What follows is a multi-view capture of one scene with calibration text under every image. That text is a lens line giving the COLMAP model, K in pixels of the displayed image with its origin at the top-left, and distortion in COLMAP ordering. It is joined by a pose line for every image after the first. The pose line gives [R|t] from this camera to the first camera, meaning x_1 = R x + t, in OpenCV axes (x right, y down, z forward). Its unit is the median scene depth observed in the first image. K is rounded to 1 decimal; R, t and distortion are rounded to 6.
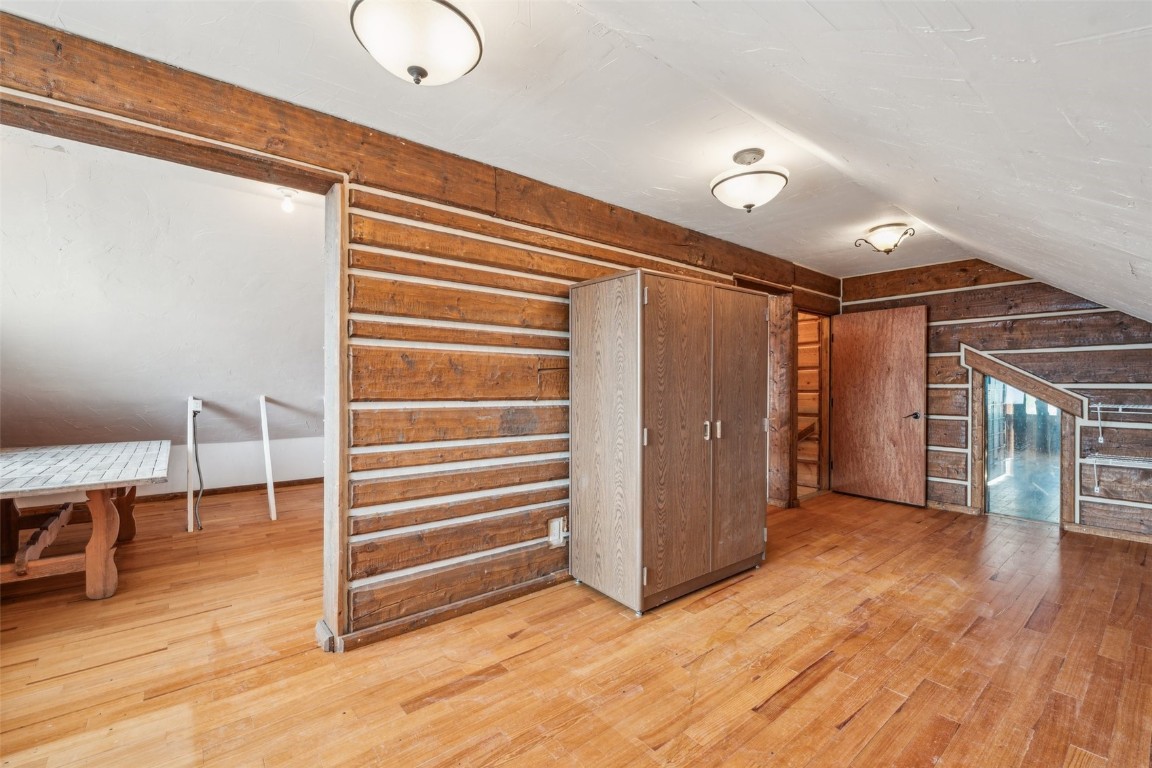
lens RADIAL K [[487.8, 0, 576.0], [0, 487.8, 384.0], [0, 0, 1]] dist [-0.000357, -0.000055]
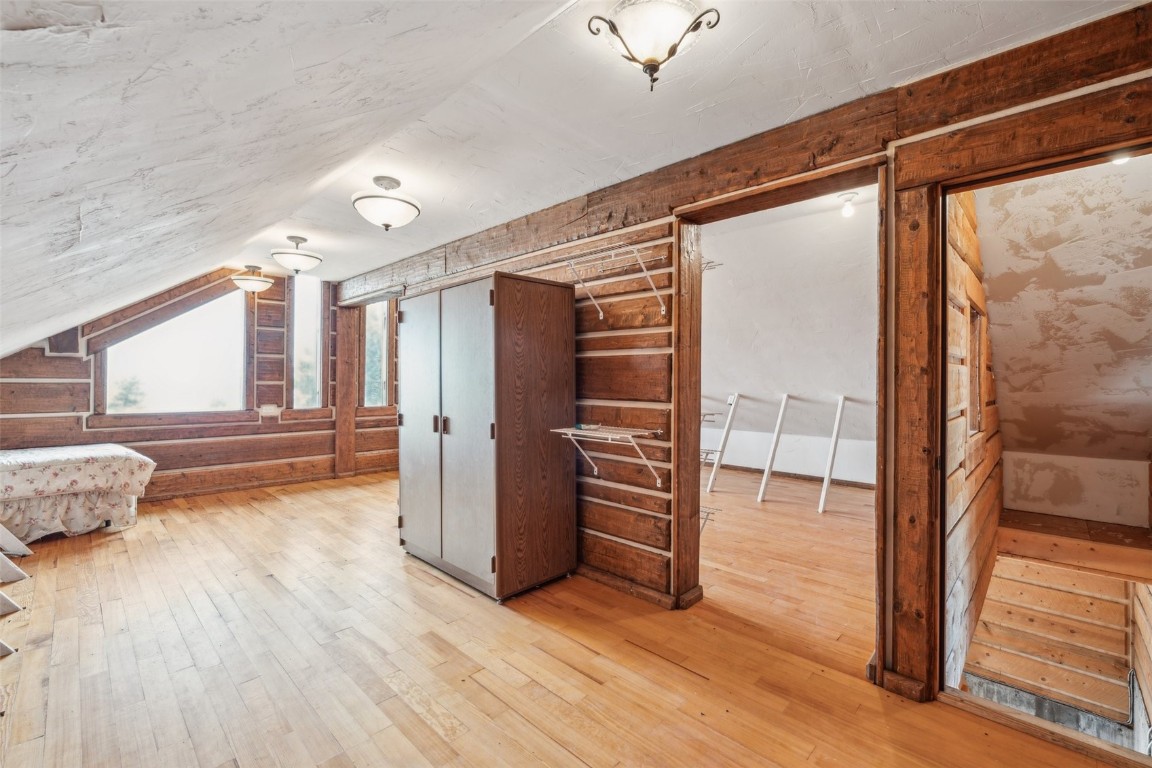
lens RADIAL K [[487.8, 0, 576.0], [0, 487.8, 384.0], [0, 0, 1]] dist [-0.000357, -0.000055]
pose [[0.123560, 0.008535, -0.992300, 1.000653], [-0.000489, 0.999963, 0.008540, -0.006517], [0.992337, -0.000570, 0.123560, 0.846201]]
